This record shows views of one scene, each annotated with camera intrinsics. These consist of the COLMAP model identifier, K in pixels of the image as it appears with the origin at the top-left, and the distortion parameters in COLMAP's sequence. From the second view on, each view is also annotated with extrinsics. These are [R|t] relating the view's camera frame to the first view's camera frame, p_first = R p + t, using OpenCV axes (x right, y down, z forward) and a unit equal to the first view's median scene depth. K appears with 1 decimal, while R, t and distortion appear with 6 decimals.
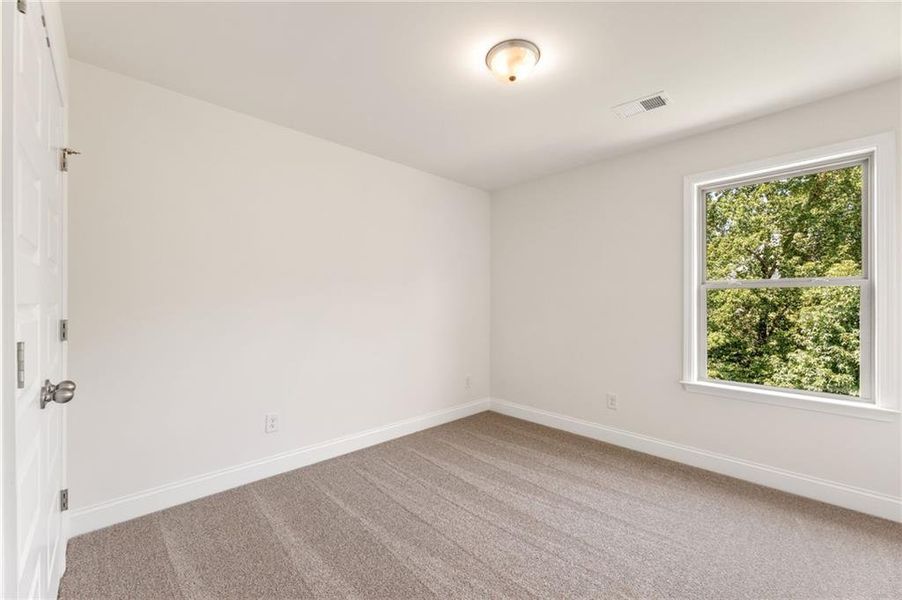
lens RADIAL K [[592.3, 0, 450.1], [0, 592.3, 300.7], [0, 0, 1]] dist [0.007516, 0.001031]
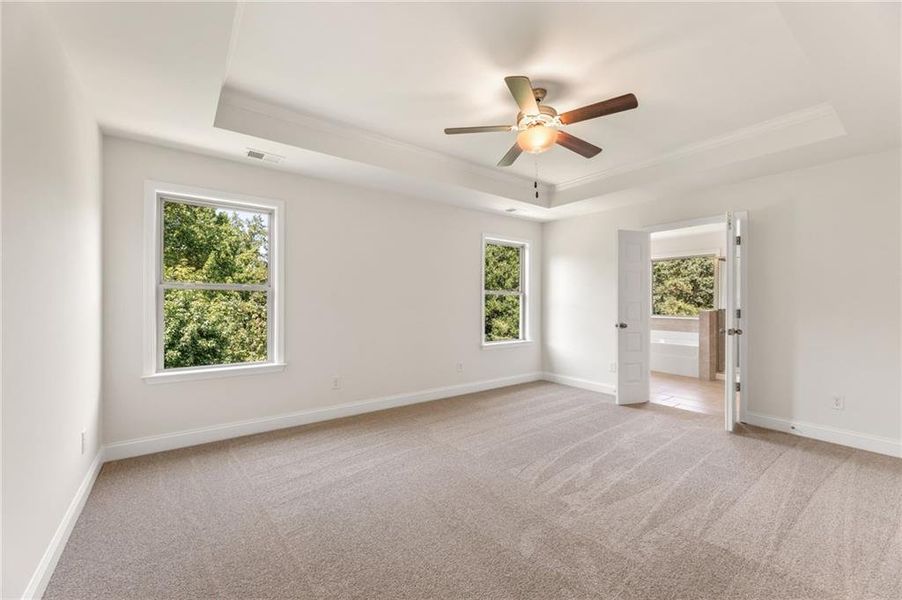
lens RADIAL K [[372.0, 0, 448.8], [0, 372.0, 301.3], [0, 0, 1]] dist [-0.000488, 0.000017]
pose [[-0.118802, -0.002472, 0.992915, -0.418732], [-0.006110, 0.999980, 0.001759, 0.000594], [-0.992899, -0.005857, -0.118815, 0.718710]]
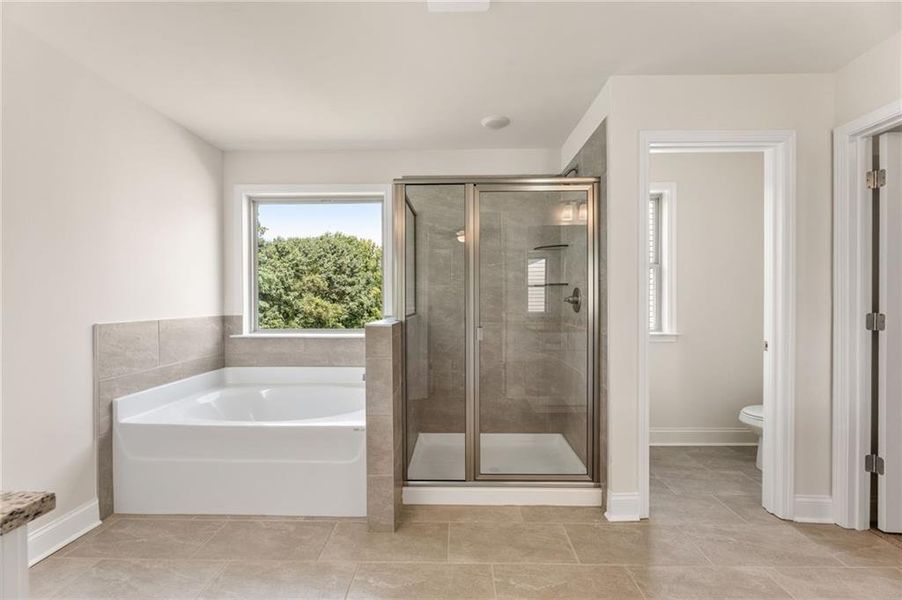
lens RADIAL K [[372.0, 0, 451.6], [0, 372.0, 301.7], [0, 0, 1]] dist [-0.000488, 0.000017]
pose [[-0.852629, -0.003414, 0.522506, -0.339842], [0.000696, 0.999970, 0.007668, 0.001486], [-0.522517, 0.006902, -0.852601, 0.654787]]
